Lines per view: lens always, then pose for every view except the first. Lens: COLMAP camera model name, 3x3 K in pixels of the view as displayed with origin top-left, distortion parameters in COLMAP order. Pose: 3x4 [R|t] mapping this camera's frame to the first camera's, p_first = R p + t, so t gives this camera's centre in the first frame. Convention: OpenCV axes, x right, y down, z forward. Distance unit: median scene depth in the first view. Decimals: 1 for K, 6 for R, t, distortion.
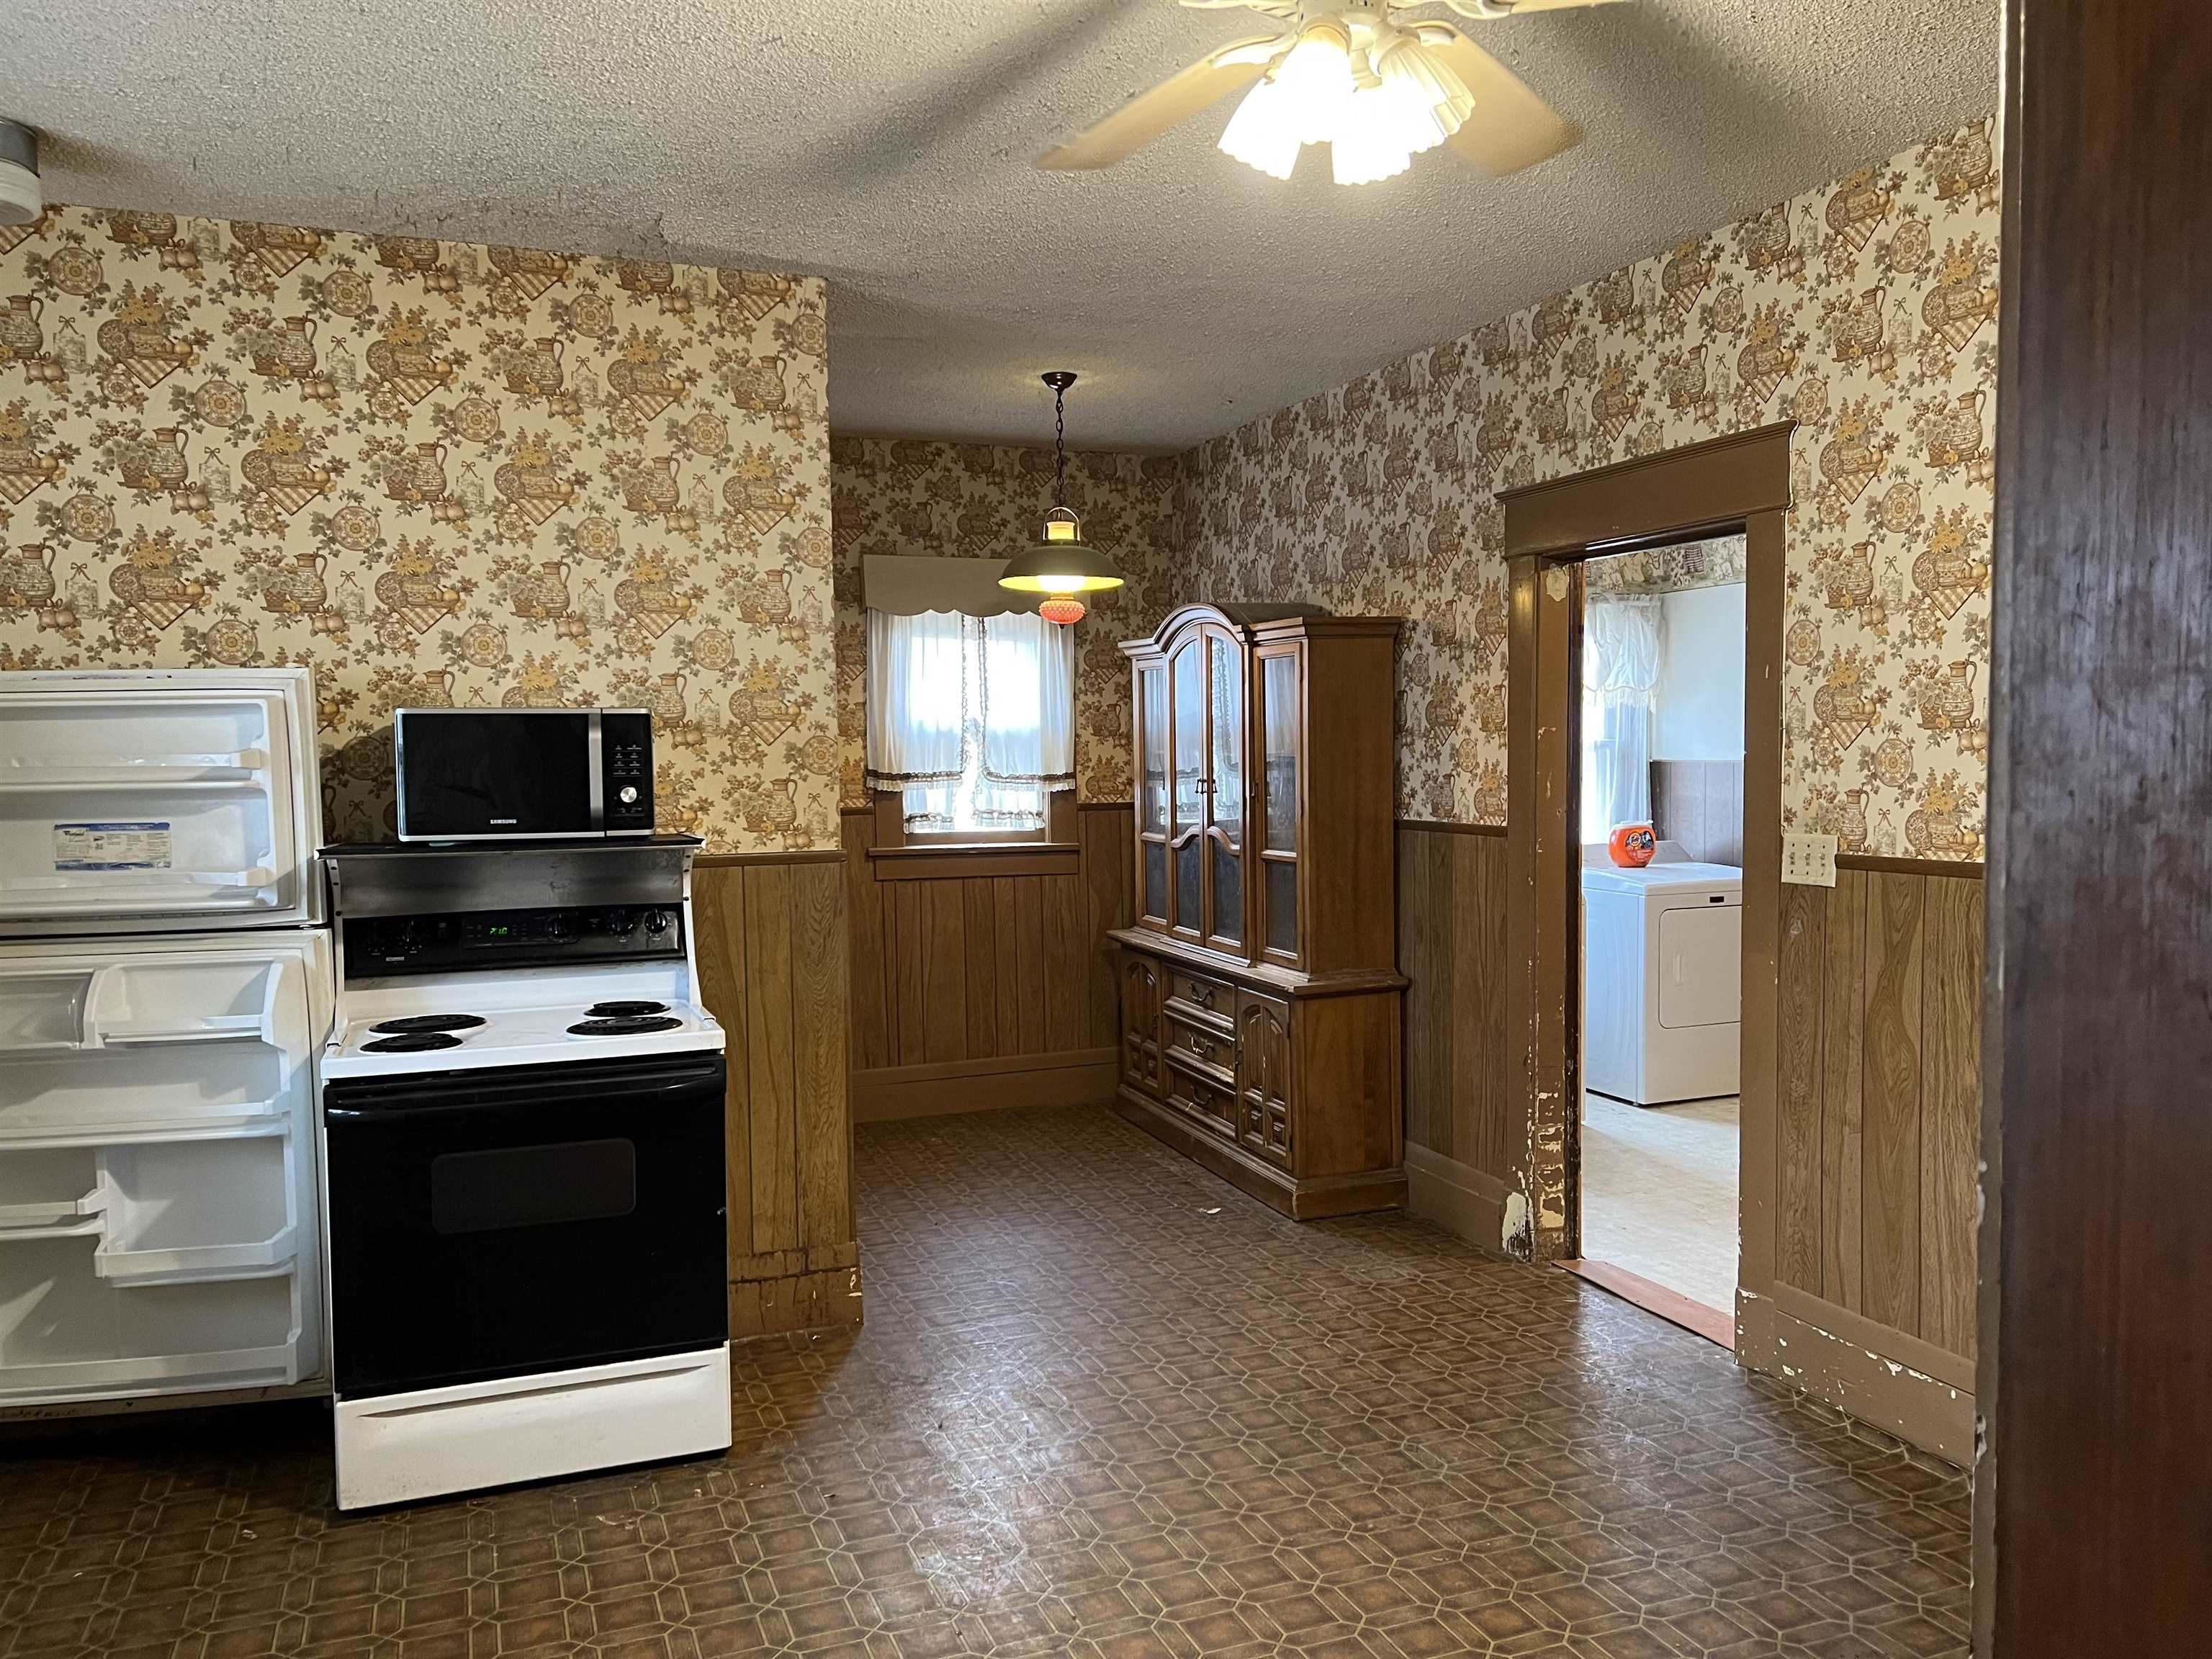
lens RADIAL K [[1653.2, 0, 1104.2], [0, 1653.2, 845.6], [0, 0, 1]] dist [0.079432, -0.097891]
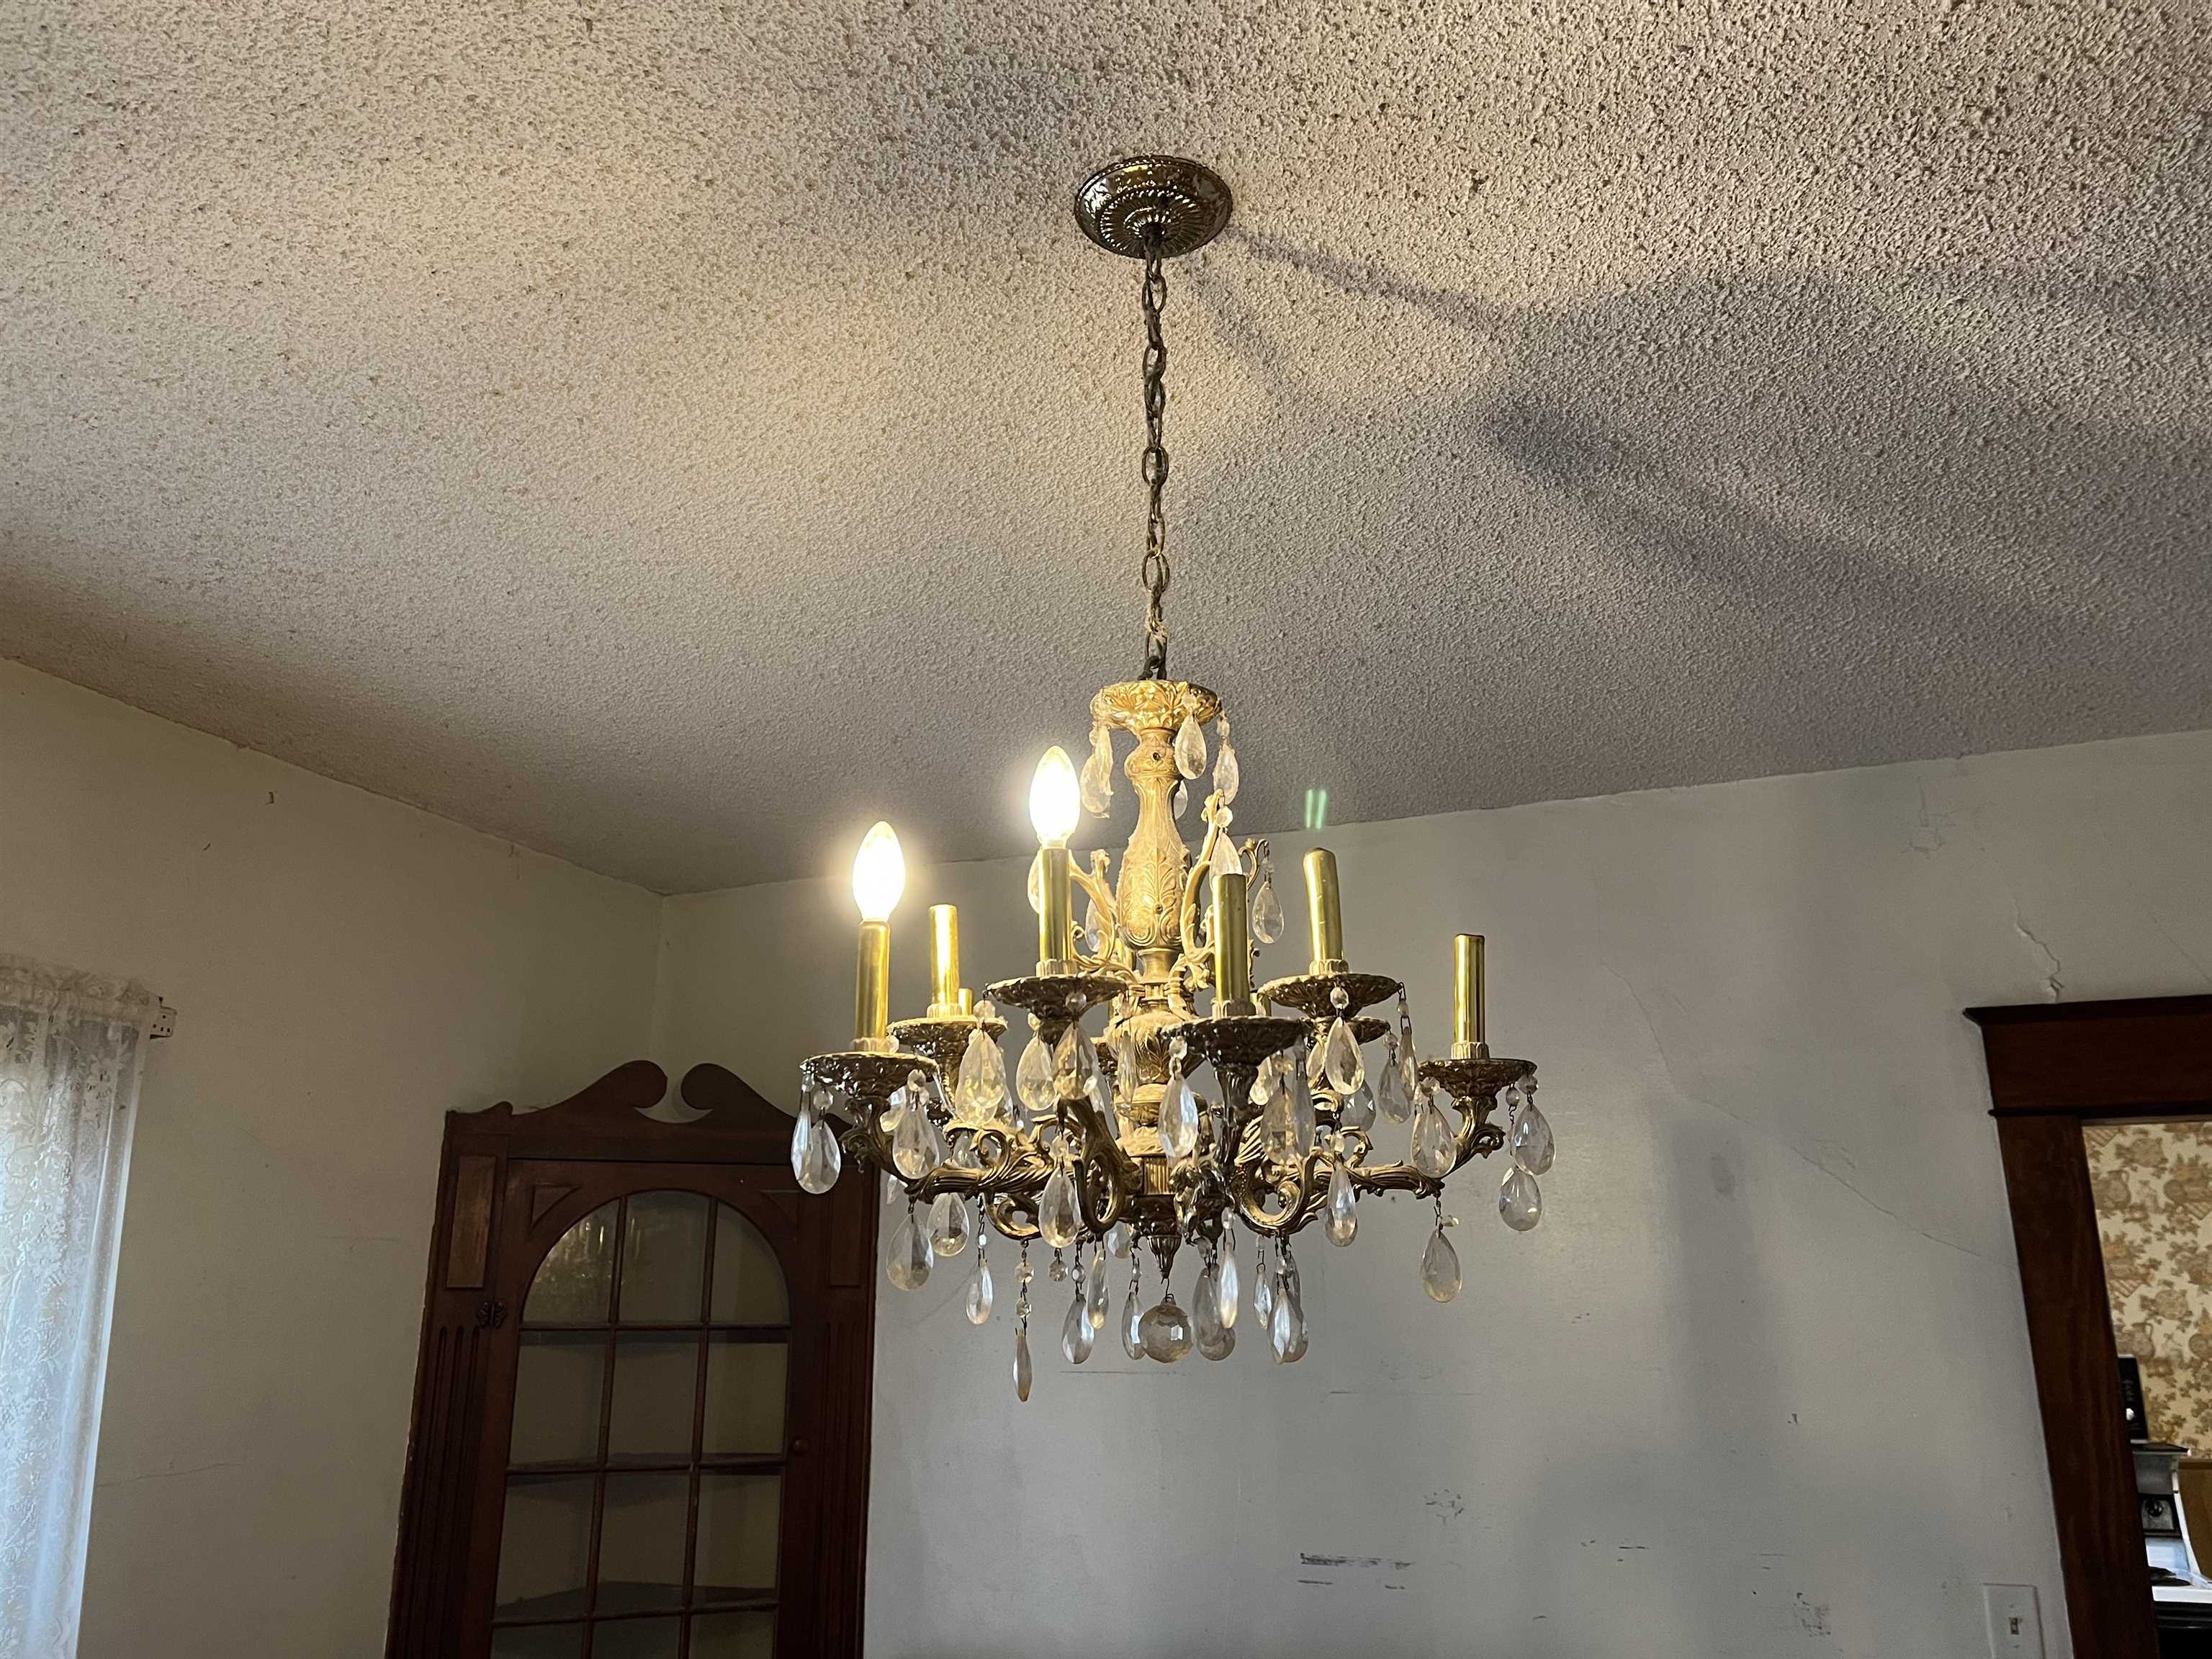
lens RADIAL K [[1653.2, 0, 1094.1], [0, 1653.2, 837.1], [0, 0, 1]] dist [0.079432, -0.097891]
pose [[0.733365, -0.176134, -0.656622, 0.096249], [-0.047243, 0.950317, -0.307679, -0.013850], [0.678192, 0.256662, 0.688608, -0.681726]]
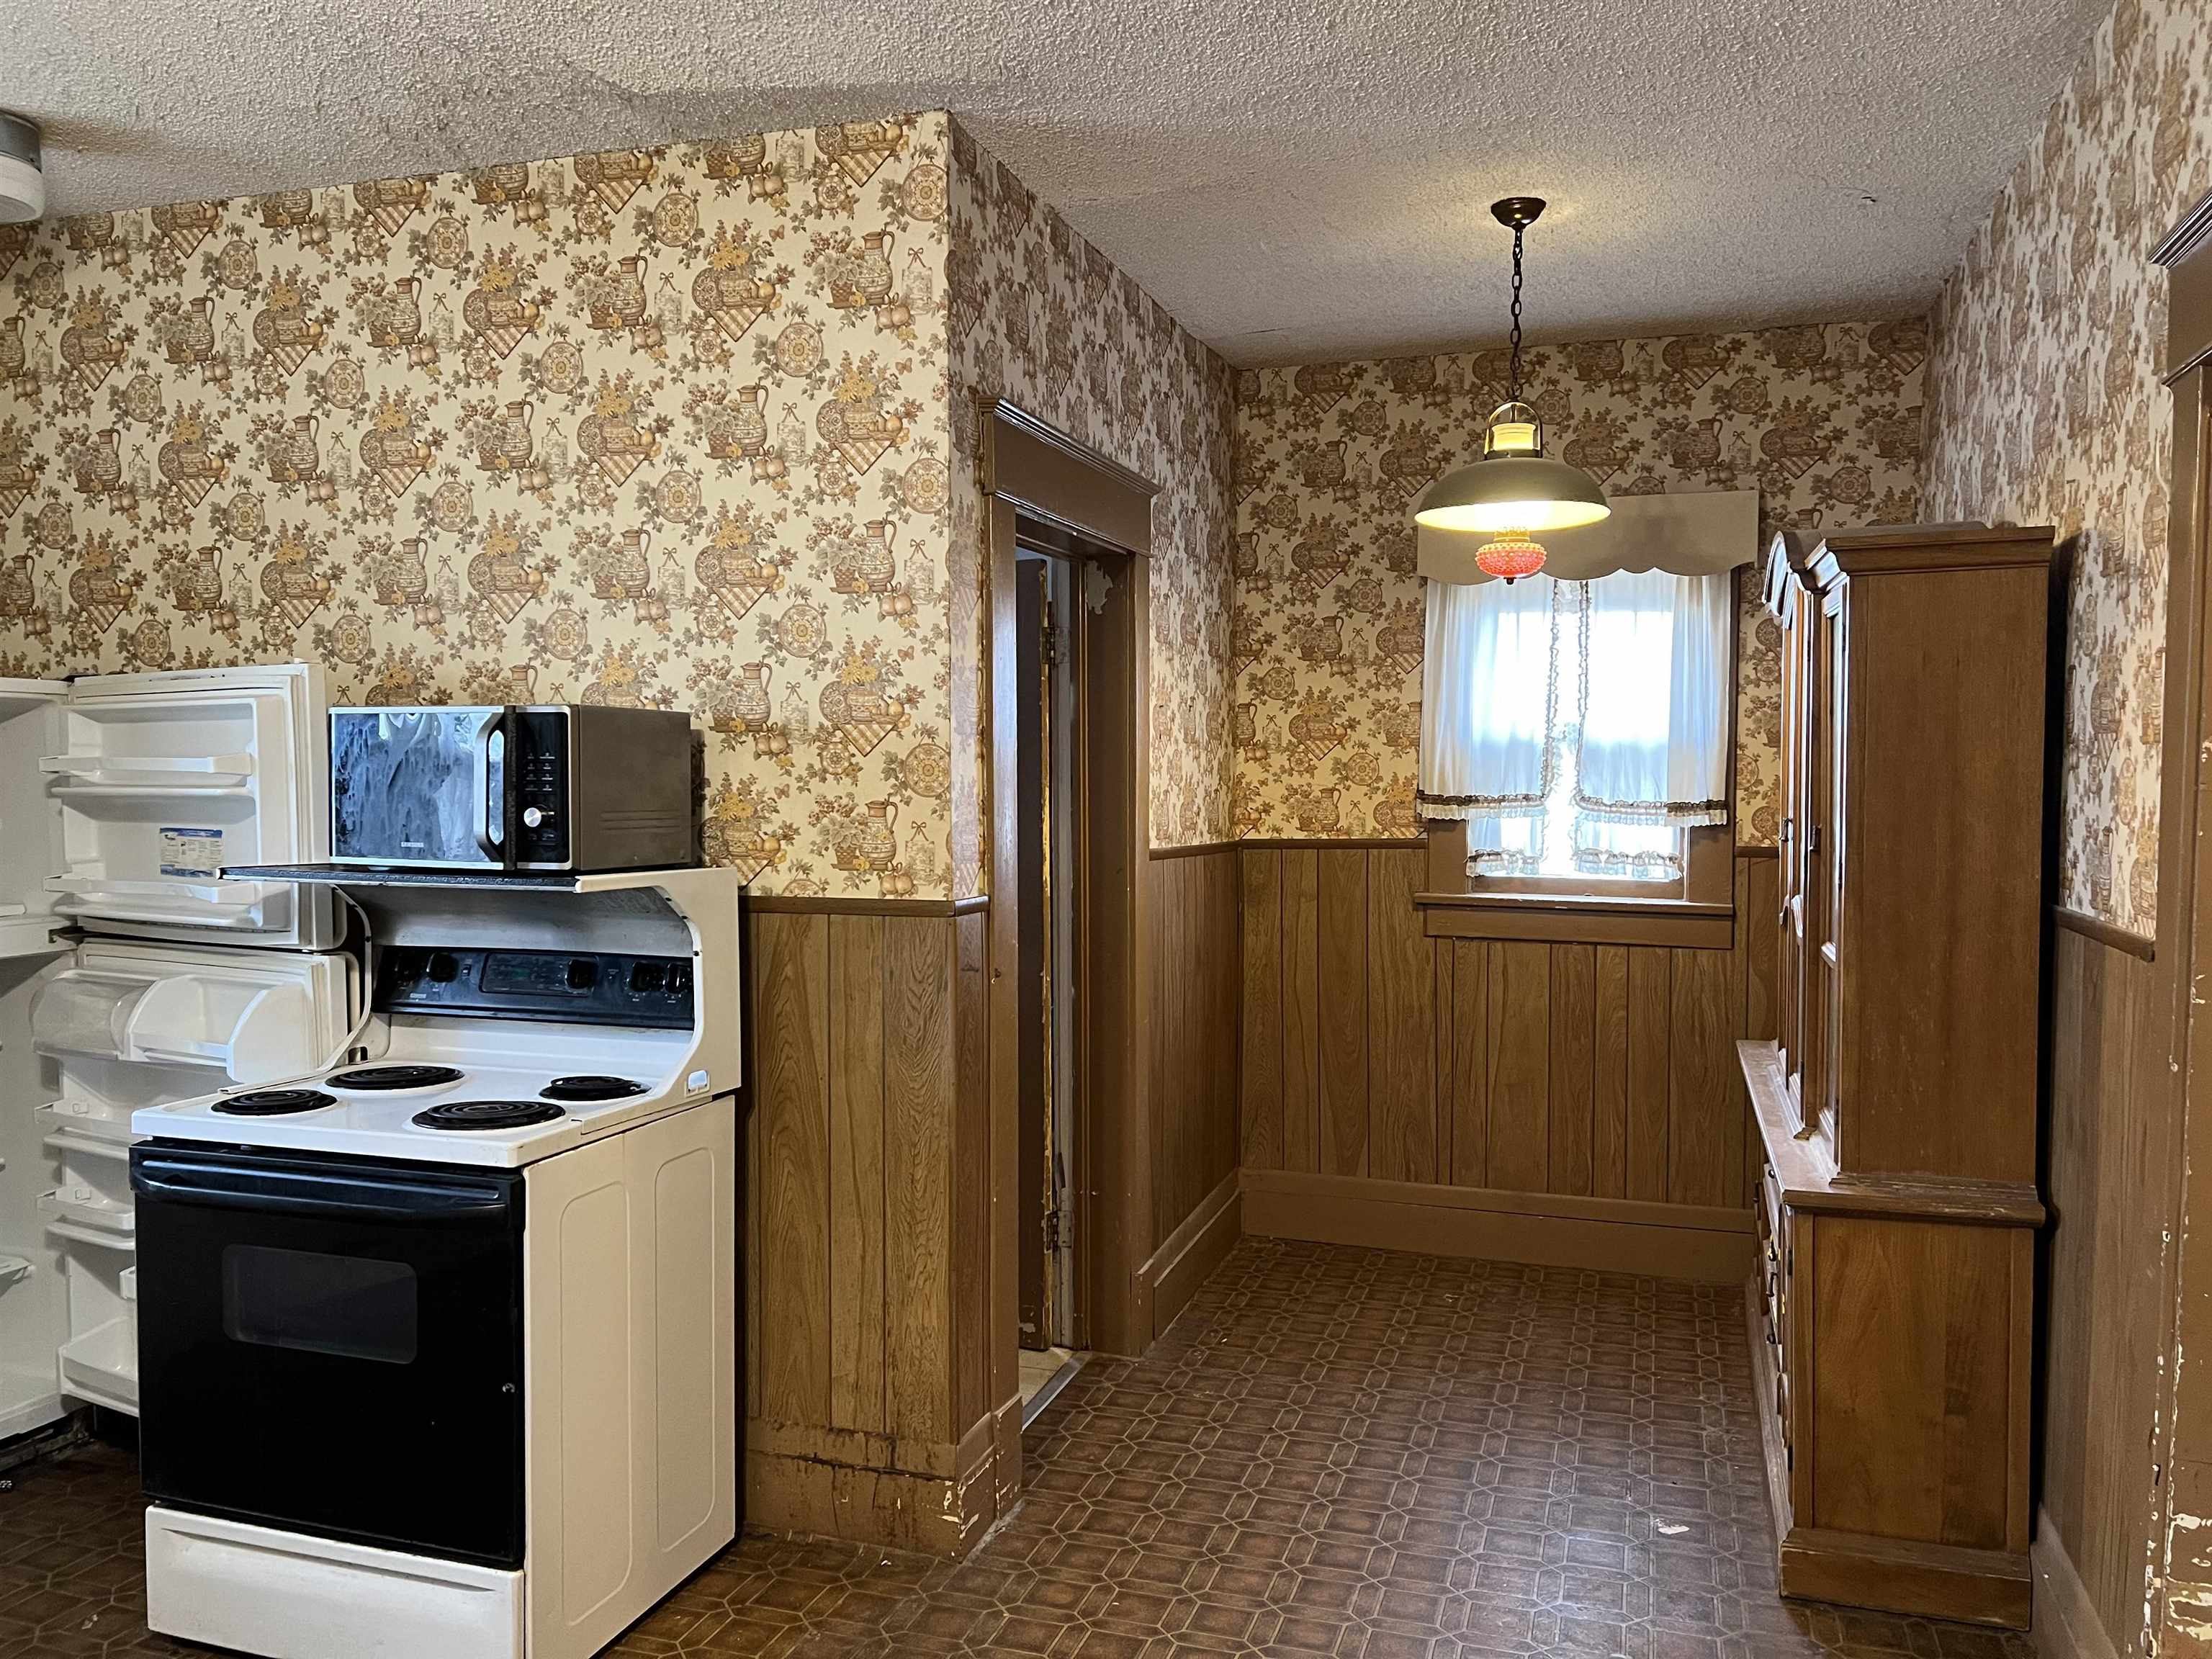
lens RADIAL K [[1653.2, 0, 1109.5], [0, 1653.2, 842.8], [0, 0, 1]] dist [0.079432, -0.097891]
pose [[0.772092, 0.044404, -0.633958, 0.359781], [-0.049199, 0.998739, 0.010036, -0.034184], [0.633604, 0.023442, 0.773302, 0.492320]]
